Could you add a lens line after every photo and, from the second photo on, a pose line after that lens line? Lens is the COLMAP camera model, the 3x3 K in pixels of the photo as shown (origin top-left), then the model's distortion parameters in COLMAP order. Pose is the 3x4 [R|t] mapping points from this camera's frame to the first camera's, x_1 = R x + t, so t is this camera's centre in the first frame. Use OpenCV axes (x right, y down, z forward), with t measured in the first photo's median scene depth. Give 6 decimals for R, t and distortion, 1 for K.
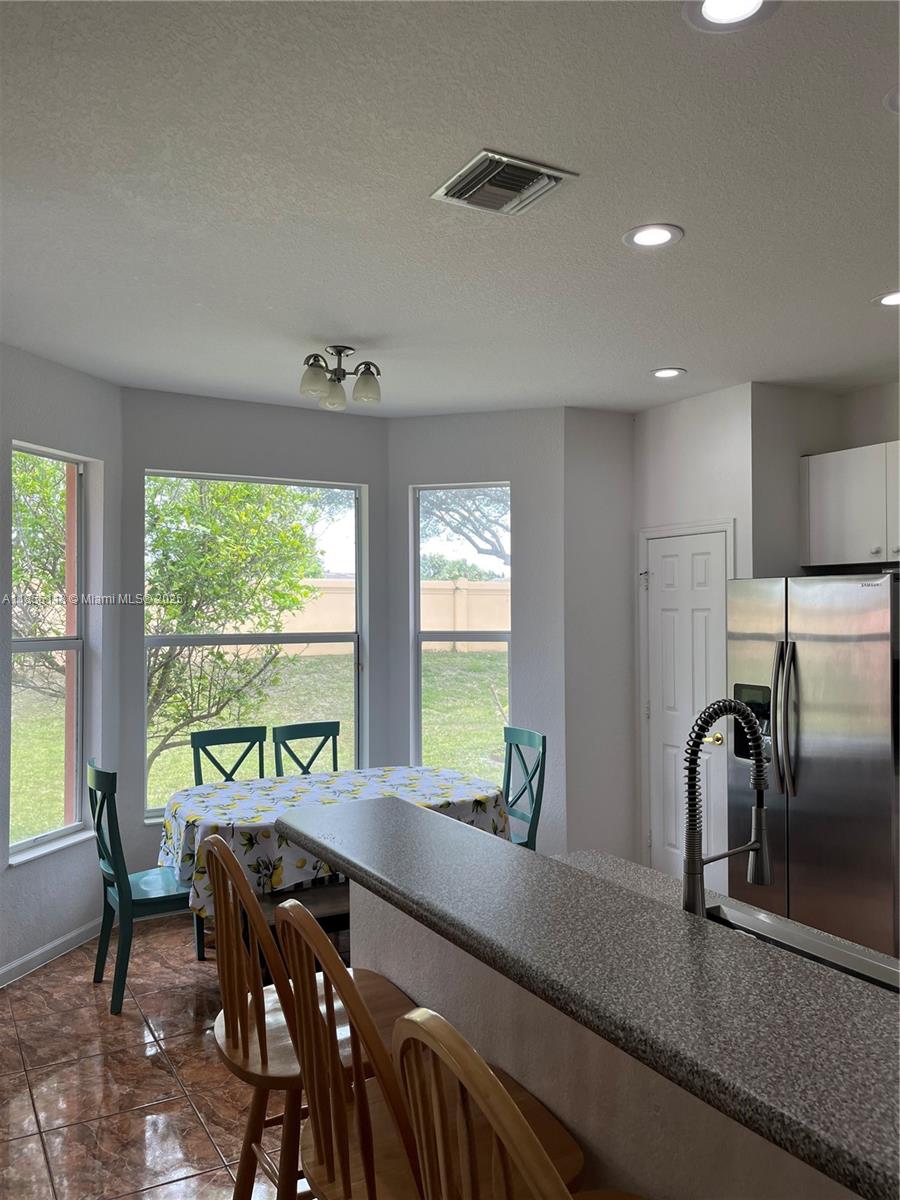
lens RADIAL K [[939.7, 0, 450.0], [0, 939.7, 600.0], [0, 0, 1]] dist [0.072347, -0.004856]
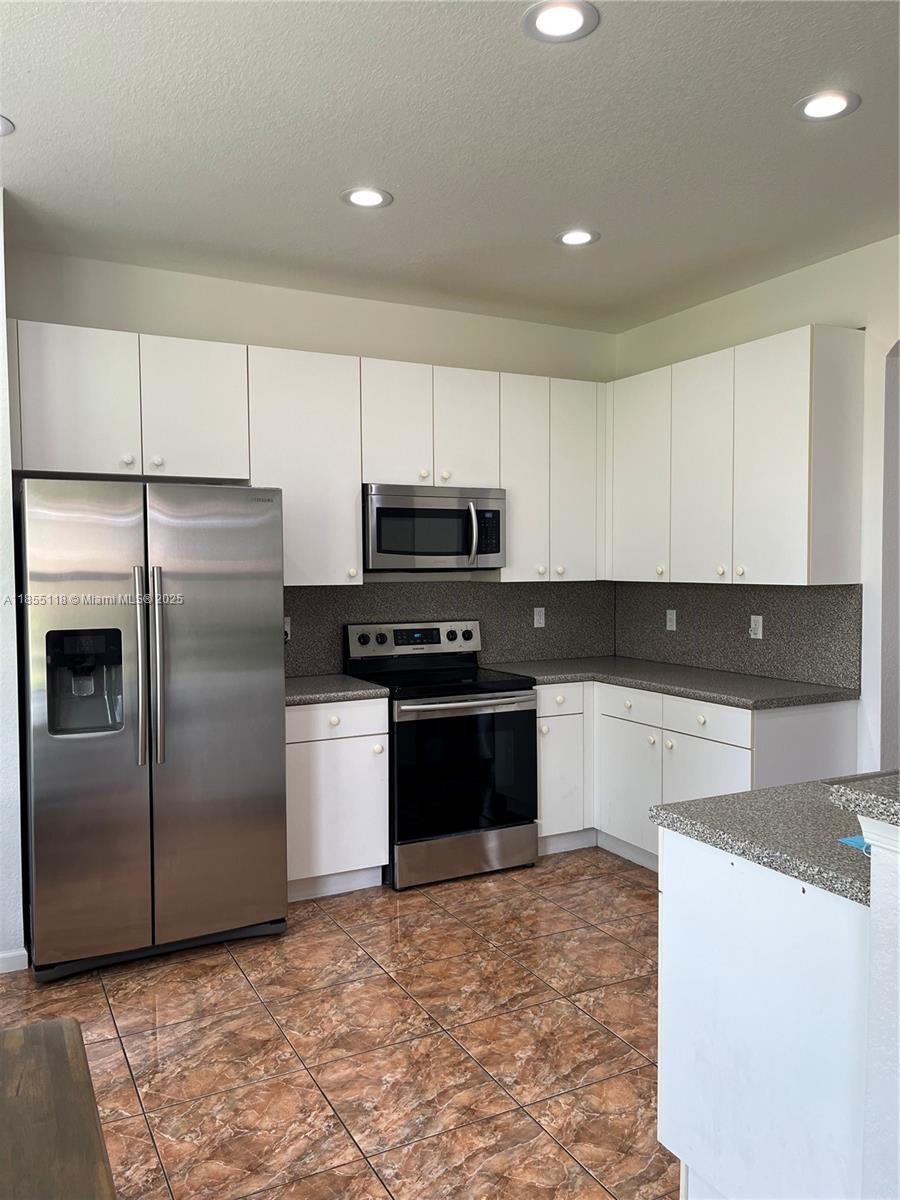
lens RADIAL K [[939.7, 0, 450.0], [0, 939.7, 600.0], [0, 0, 1]] dist [0.072347, -0.004856]
pose [[0.040950, -0.037309, 0.998464, -0.364250], [-0.011640, 0.999217, 0.037815, 0.033379], [-0.999093, -0.013170, 0.040483, 0.654253]]
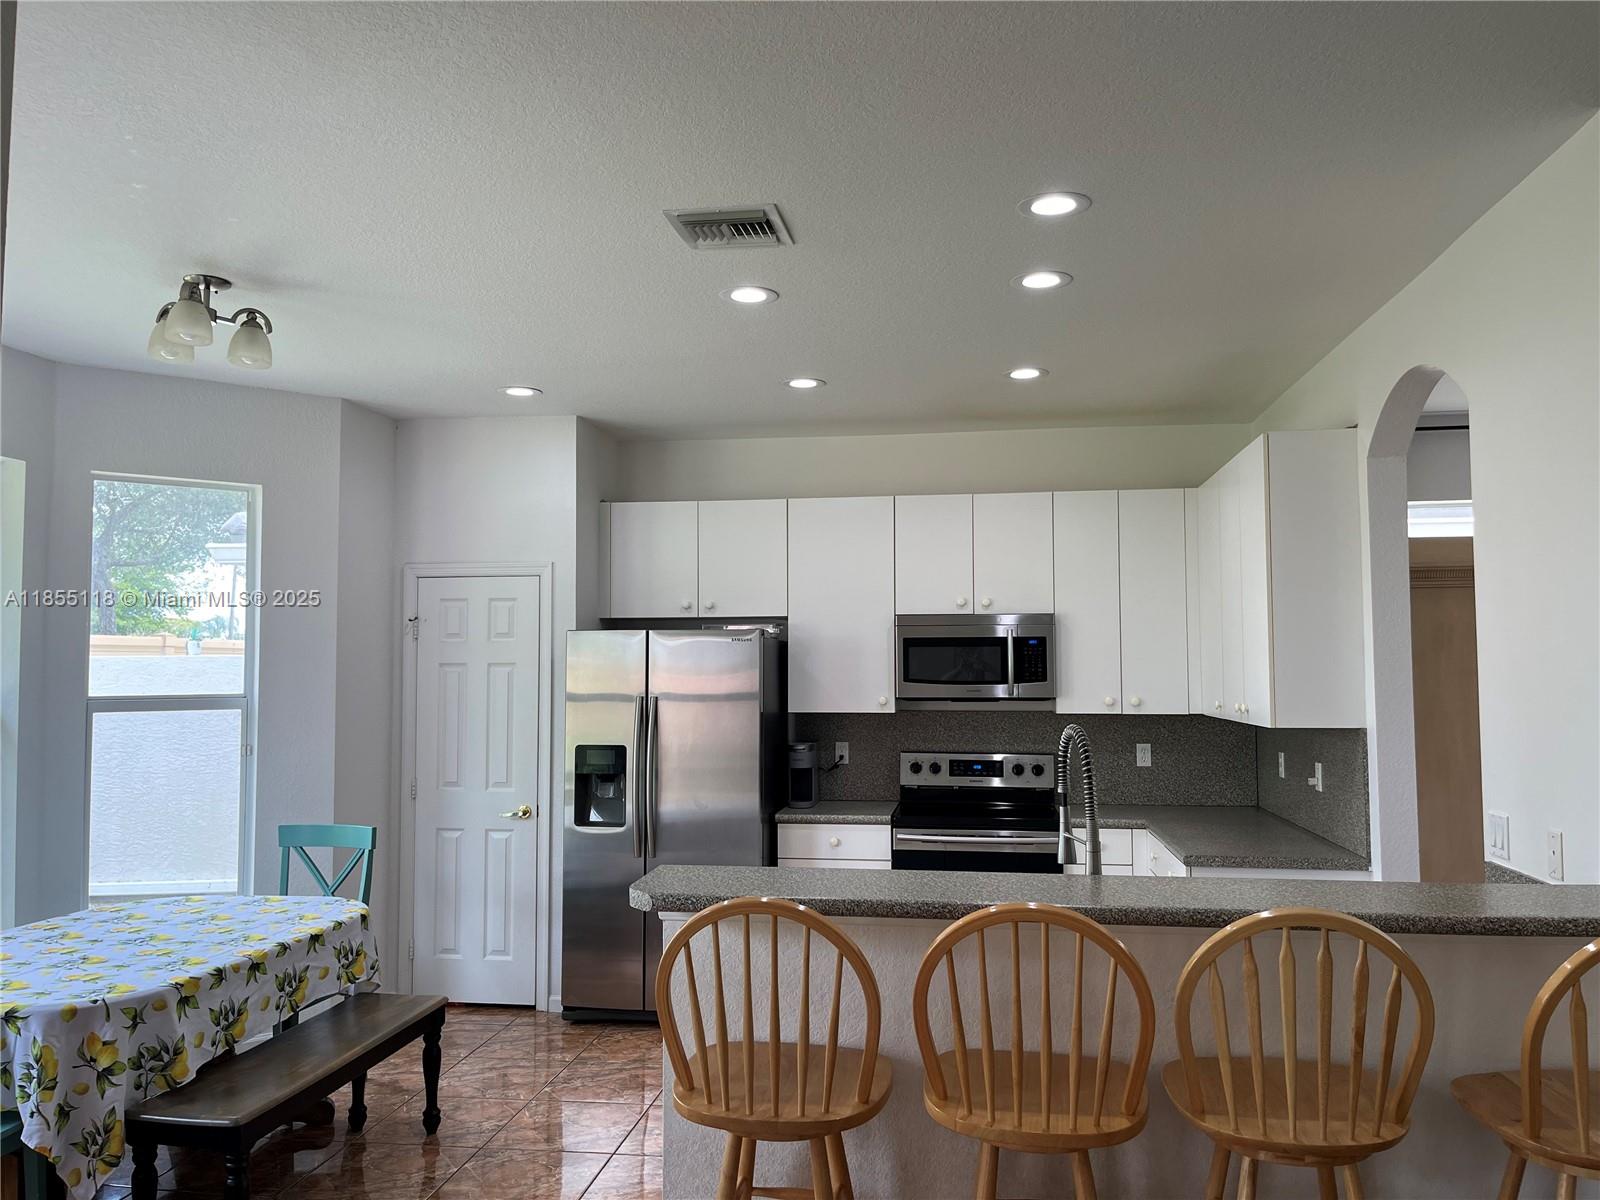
lens RADIAL K [[1252.9, 0, 800.0], [0, 1252.9, 600.0], [0, 0, 1]] dist [0.072347, -0.004856]
pose [[0.621460, 0.048840, 0.781922, -0.494244], [-0.012701, 0.998552, -0.052277, 0.008515], [-0.783343, 0.022557, 0.621180, 0.080031]]
